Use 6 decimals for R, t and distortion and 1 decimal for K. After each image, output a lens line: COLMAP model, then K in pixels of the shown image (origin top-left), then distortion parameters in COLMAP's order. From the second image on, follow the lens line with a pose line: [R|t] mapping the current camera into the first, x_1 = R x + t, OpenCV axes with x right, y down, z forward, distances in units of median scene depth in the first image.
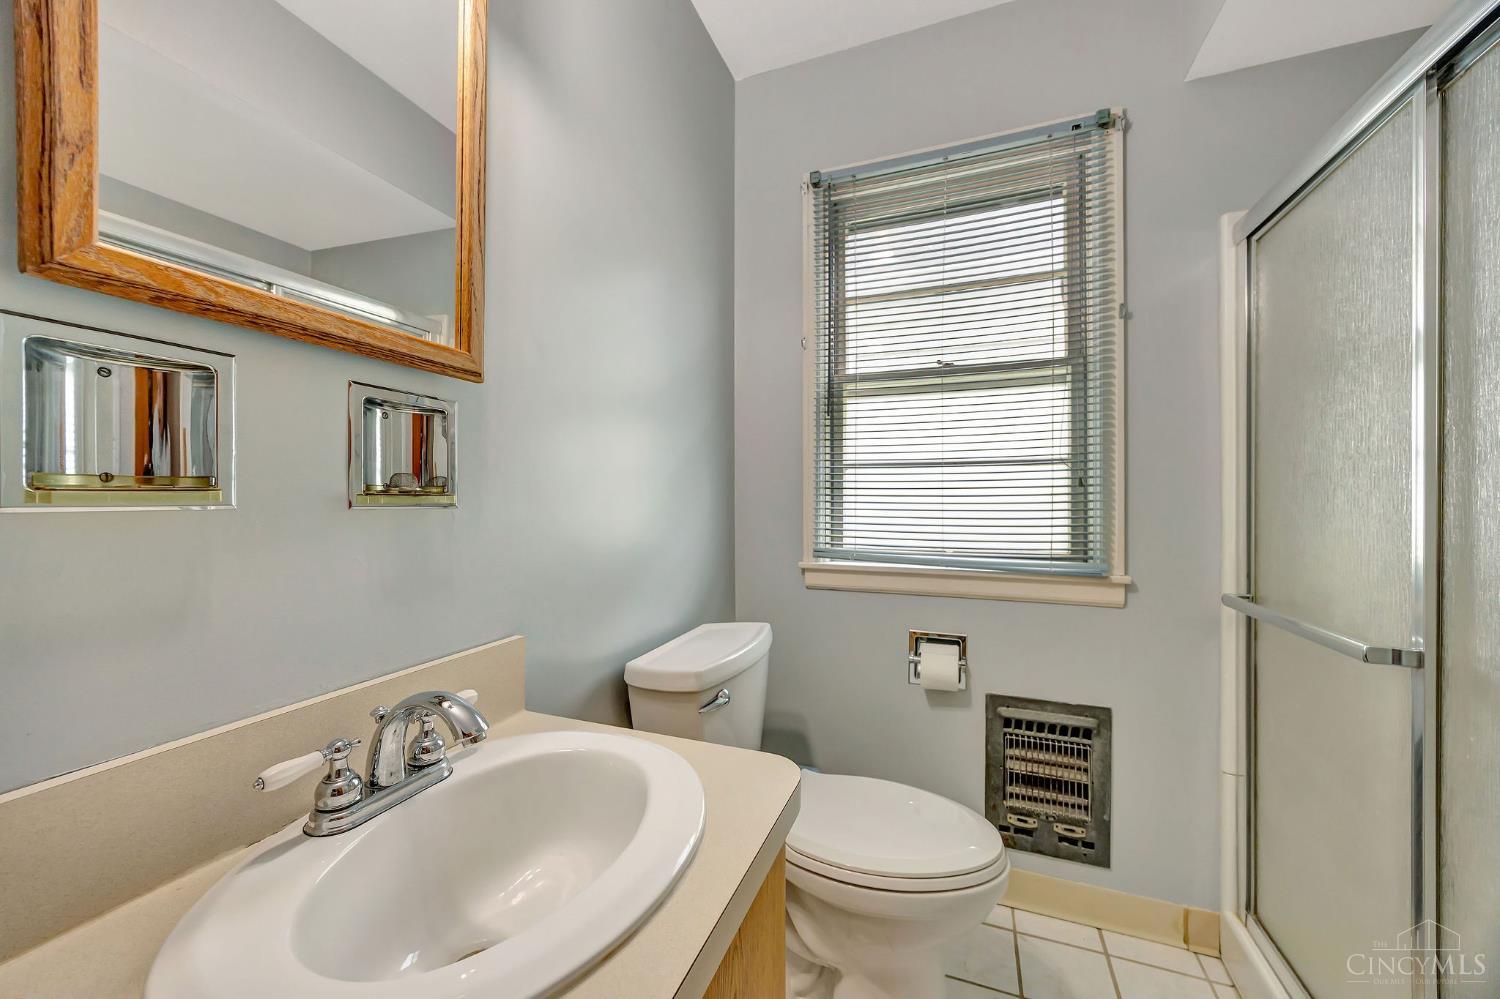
lens RADIAL K [[574.3, 0, 748.2], [0, 574.3, 499.6], [0, 0, 1]] dist [-0.003853, 0.000097]
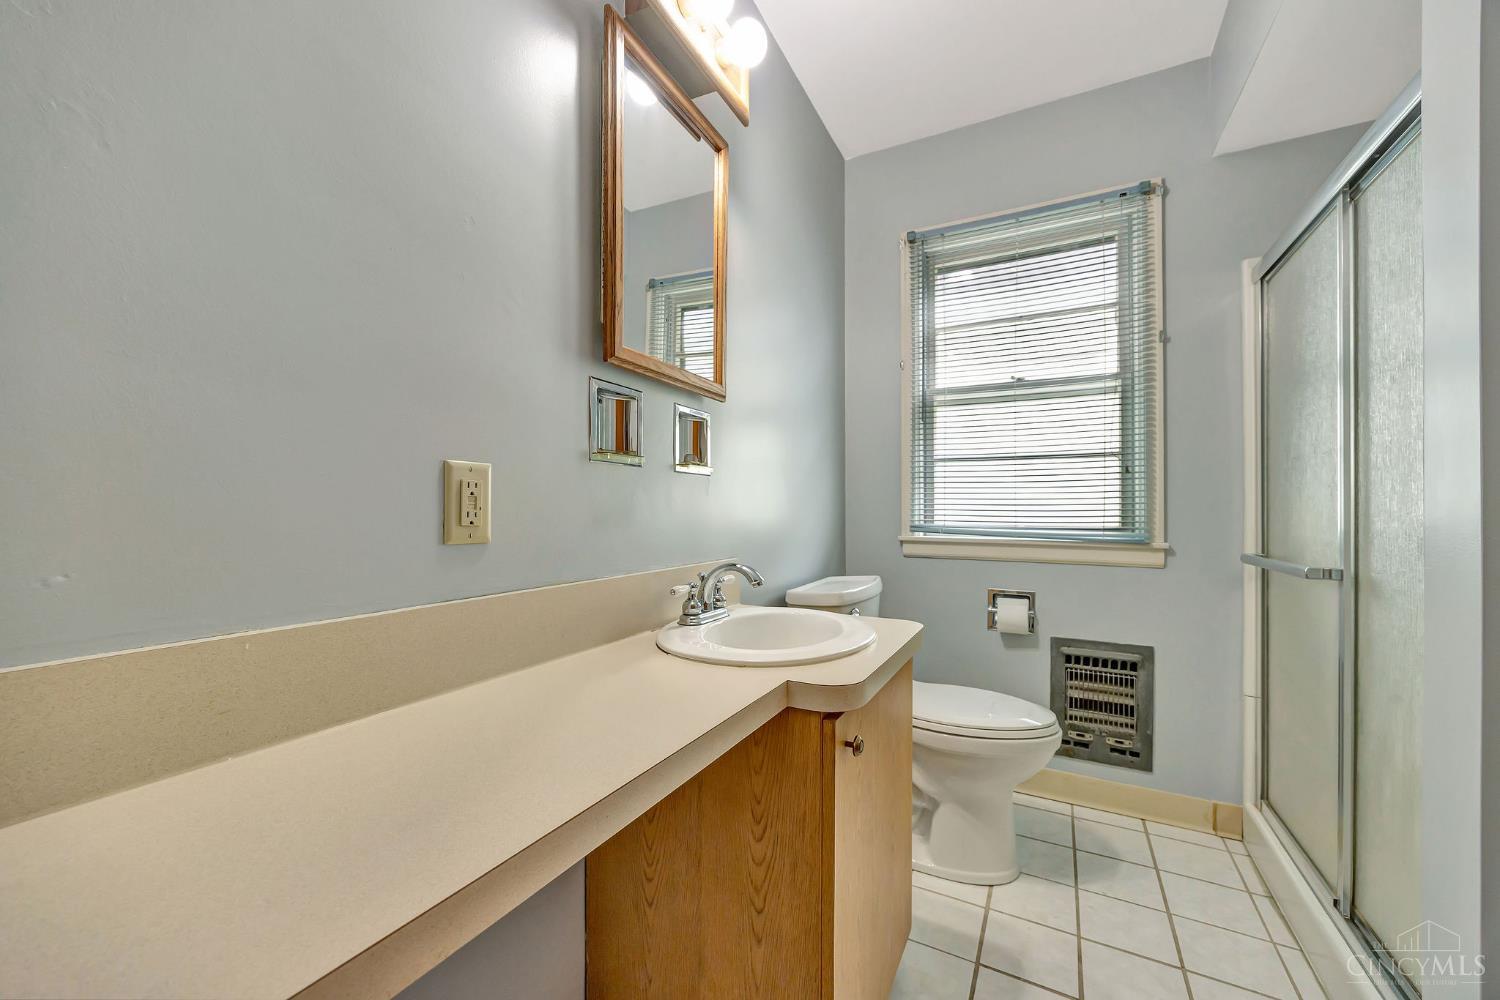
lens RADIAL K [[574.3, 0, 745.7], [0, 574.3, 500.9], [0, 0, 1]] dist [-0.003853, 0.000097]
pose [[0.992221, 0.004617, -0.124400, -0.107791], [-0.006534, 0.999866, -0.015004, 0.063738], [0.124315, 0.015700, 0.992119, -0.377828]]
